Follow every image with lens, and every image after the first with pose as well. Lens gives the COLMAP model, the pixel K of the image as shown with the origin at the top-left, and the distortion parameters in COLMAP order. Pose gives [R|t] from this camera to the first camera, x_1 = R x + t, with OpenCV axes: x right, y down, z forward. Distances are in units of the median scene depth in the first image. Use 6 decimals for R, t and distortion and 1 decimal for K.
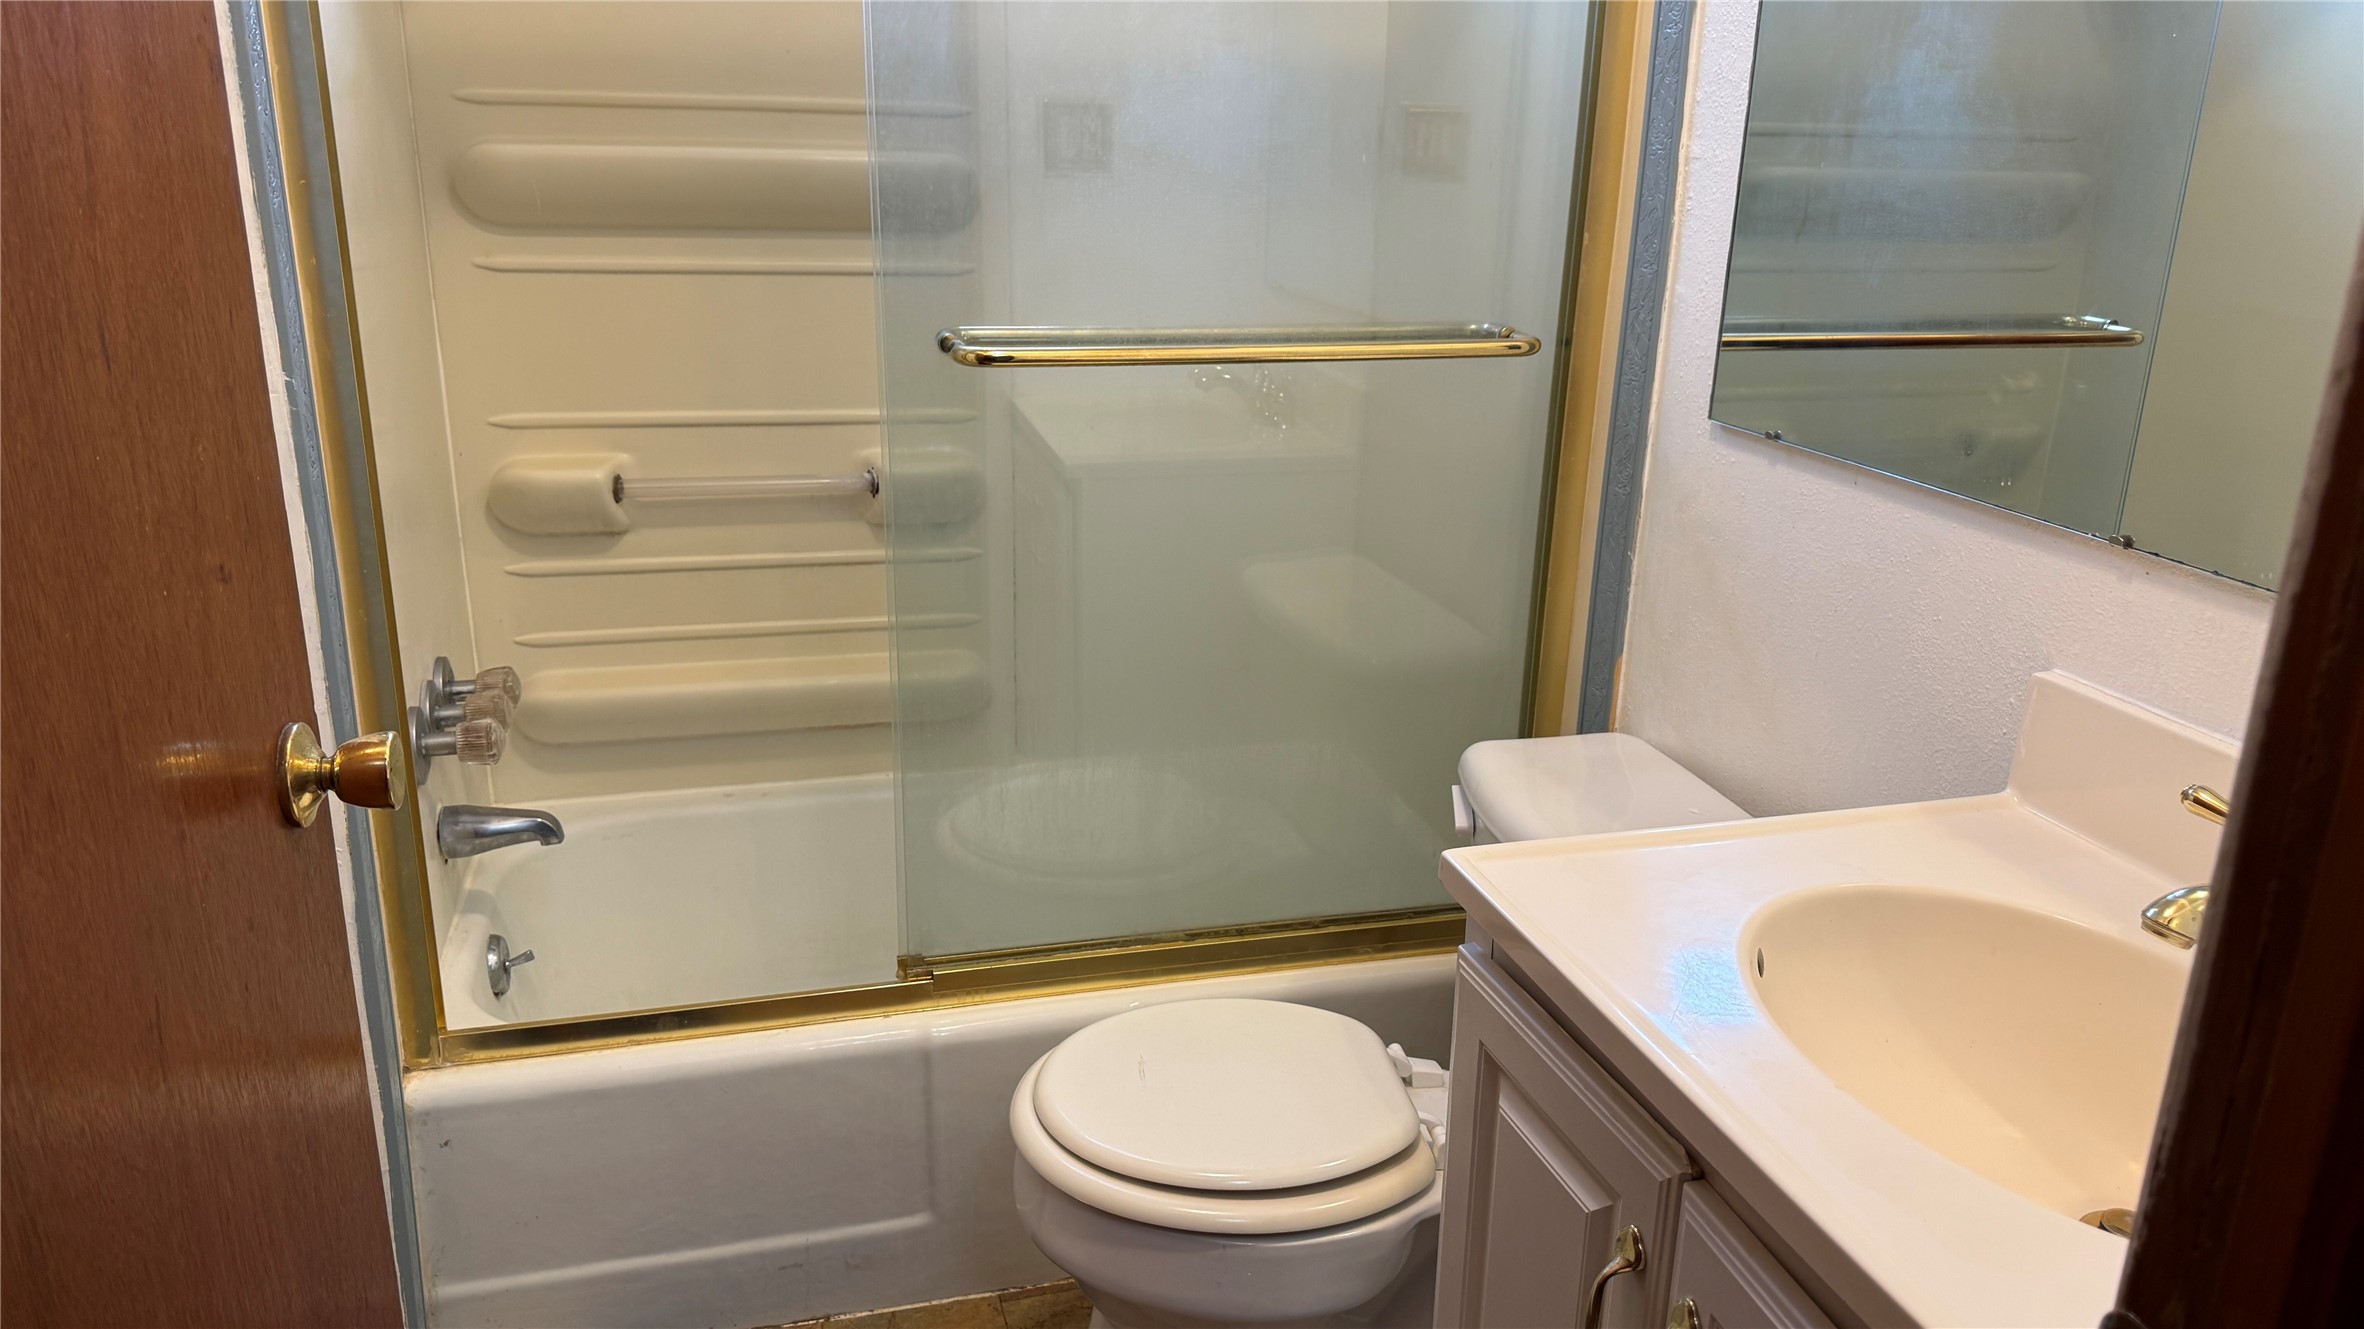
lens RADIAL K [[1668.4, 0, 1199.2], [0, 1668.4, 669.7], [0, 0, 1]] dist [0.088300, -0.129270]
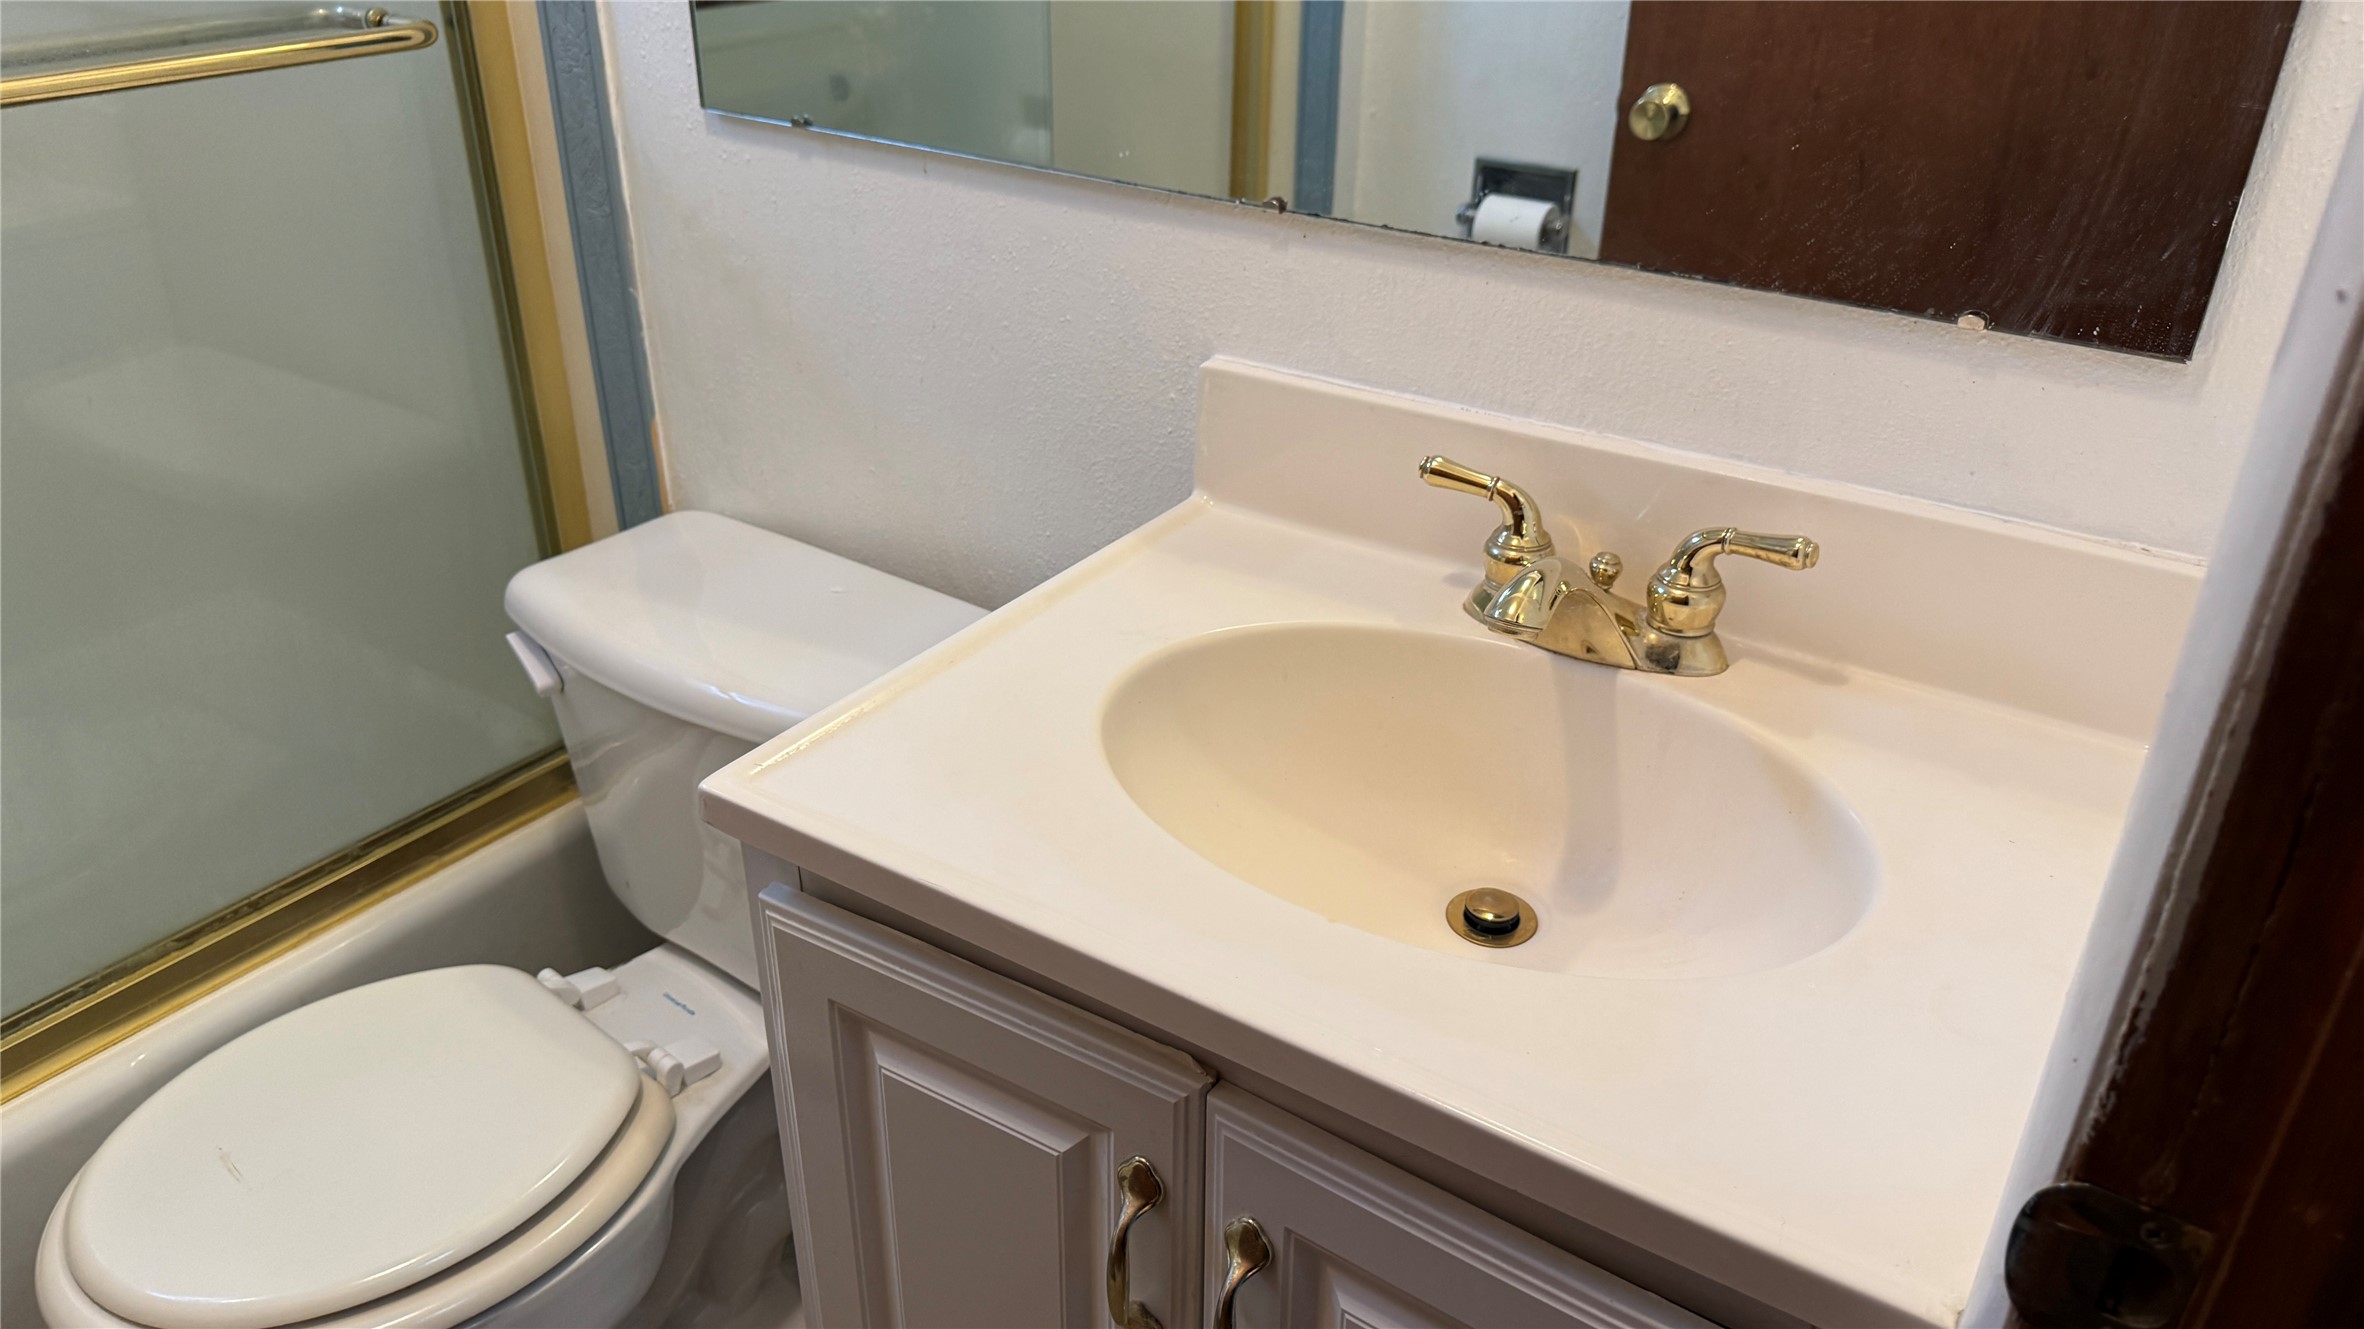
lens RADIAL K [[1690.0, 0, 1182.7], [0, 1690.0, 666.3], [0, 0, 1]] dist [0.147261, -0.261469]
pose [[0.761283, -0.317460, 0.565391, -0.069756], [0.203832, 0.944914, 0.256104, -0.061138], [-0.615549, -0.079723, 0.784056, 0.196187]]
